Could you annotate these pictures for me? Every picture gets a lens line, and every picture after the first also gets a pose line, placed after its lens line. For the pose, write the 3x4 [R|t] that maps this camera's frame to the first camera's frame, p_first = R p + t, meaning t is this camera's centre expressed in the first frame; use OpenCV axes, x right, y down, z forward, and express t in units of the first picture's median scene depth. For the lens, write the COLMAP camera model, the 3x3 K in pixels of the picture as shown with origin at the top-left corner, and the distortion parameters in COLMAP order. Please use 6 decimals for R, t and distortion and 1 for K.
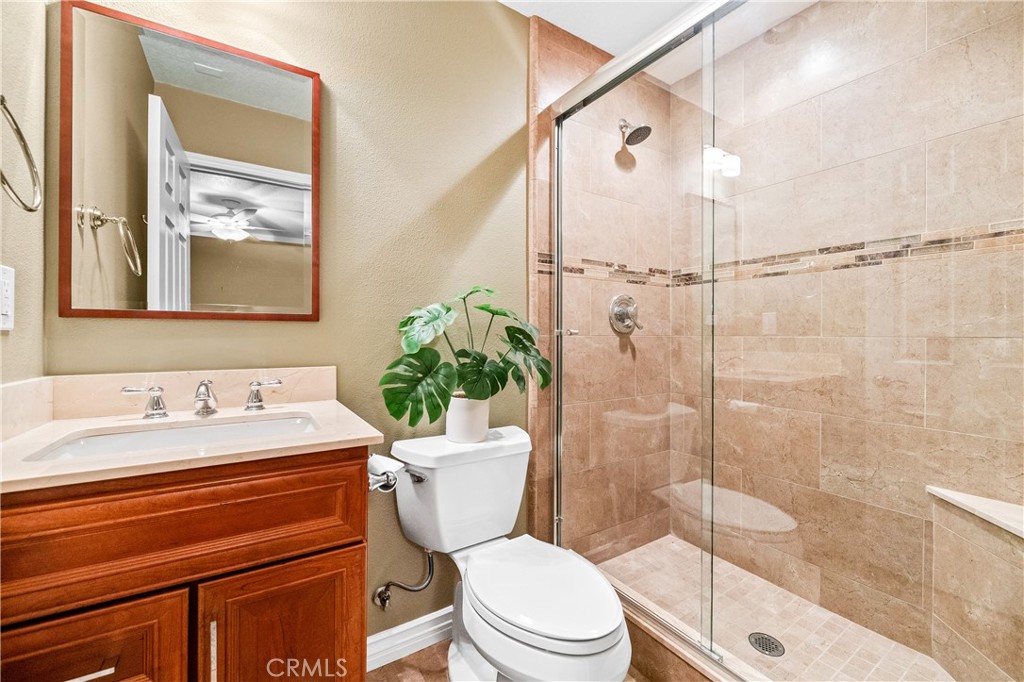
lens RADIAL K [[419.7, 0, 509.7], [0, 419.7, 335.4], [0, 0, 1]] dist [0.001412, -0.000658]
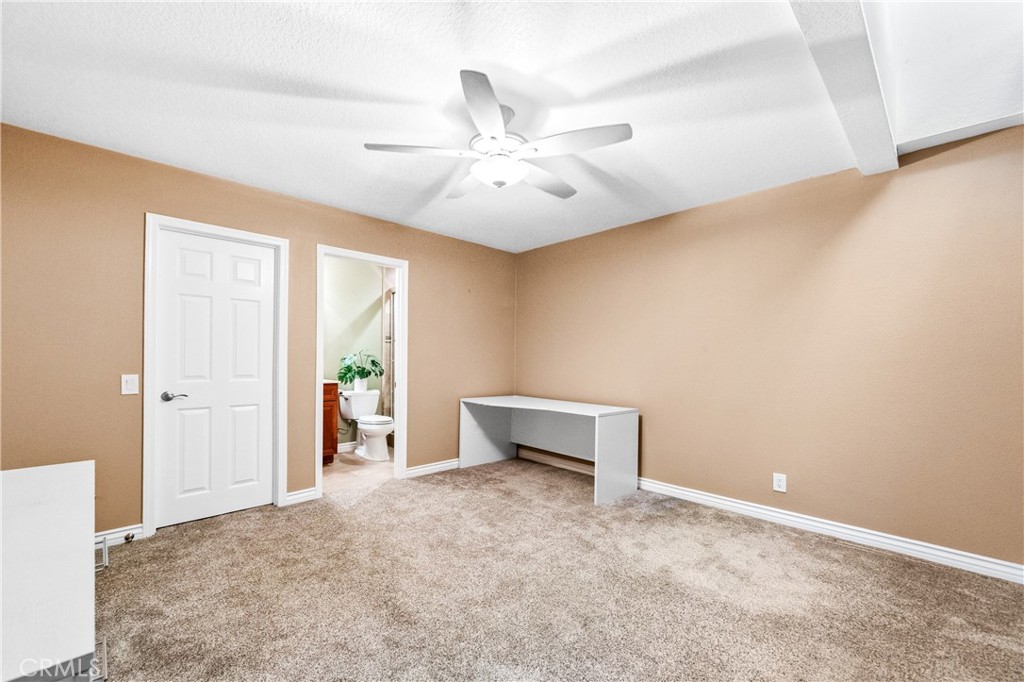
lens RADIAL K [[419.7, 0, 513.0], [0, 419.7, 356.5], [0, 0, 1]] dist [0.001412, -0.000658]
pose [[0.980566, 0.005868, 0.196102, 0.491873], [-0.005010, 0.999976, -0.004869, -0.041279], [-0.196126, 0.003792, 0.980571, -2.894484]]
